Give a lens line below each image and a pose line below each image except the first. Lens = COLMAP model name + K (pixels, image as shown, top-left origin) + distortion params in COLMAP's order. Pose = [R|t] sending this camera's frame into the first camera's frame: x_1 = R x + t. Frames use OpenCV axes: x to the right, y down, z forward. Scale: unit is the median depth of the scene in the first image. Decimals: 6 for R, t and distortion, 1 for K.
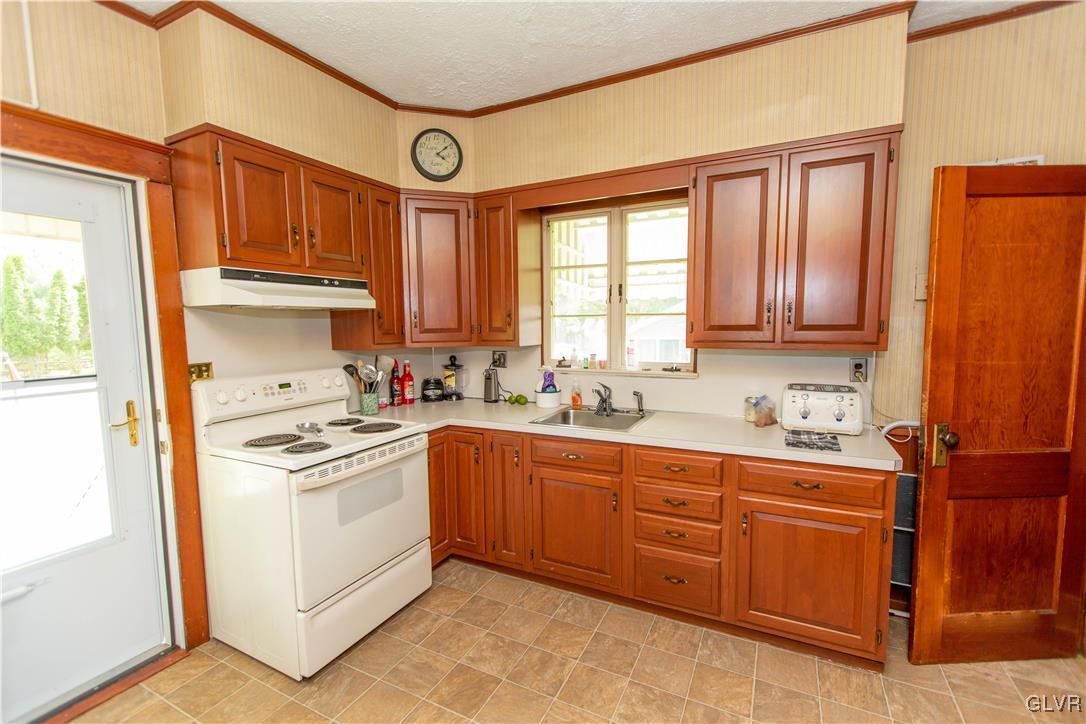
lens RADIAL K [[476.9, 0, 541.0], [0, 476.9, 367.2], [0, 0, 1]] dist [0.000849, 0.000256]
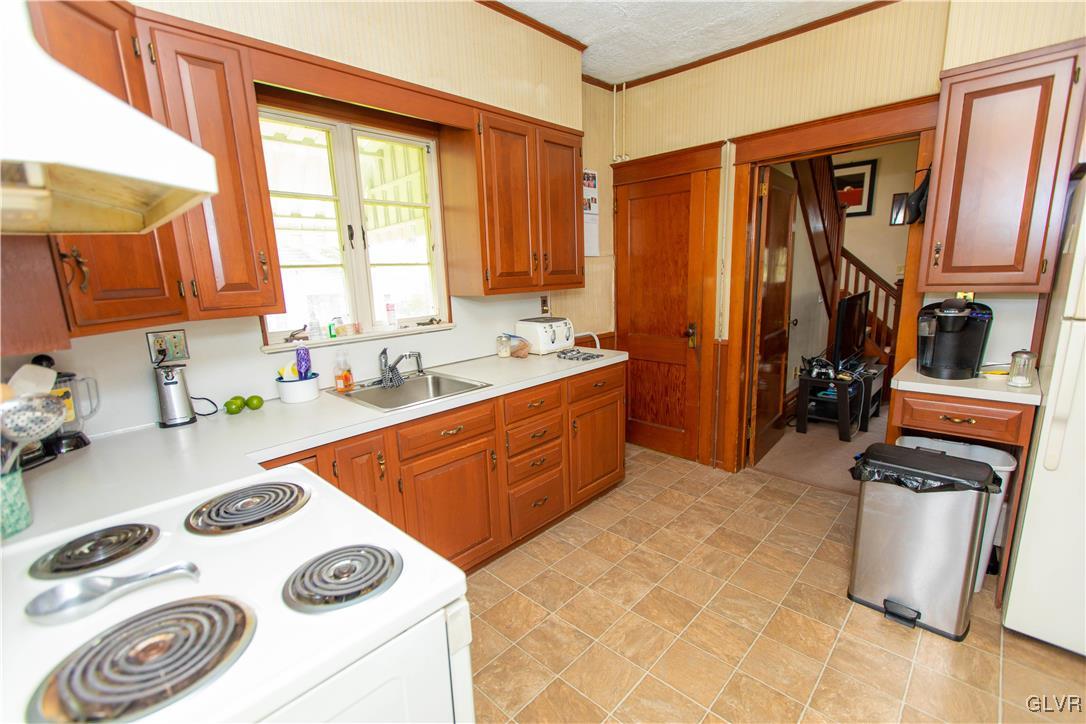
lens RADIAL K [[476.9, 0, 539.1], [0, 476.9, 361.4], [0, 0, 1]] dist [0.000849, 0.000256]
pose [[0.309676, -0.182729, 0.933119, -0.611246], [0.119341, 0.981070, 0.152513, -0.042249], [-0.943323, 0.064130, 0.325620, 0.537241]]
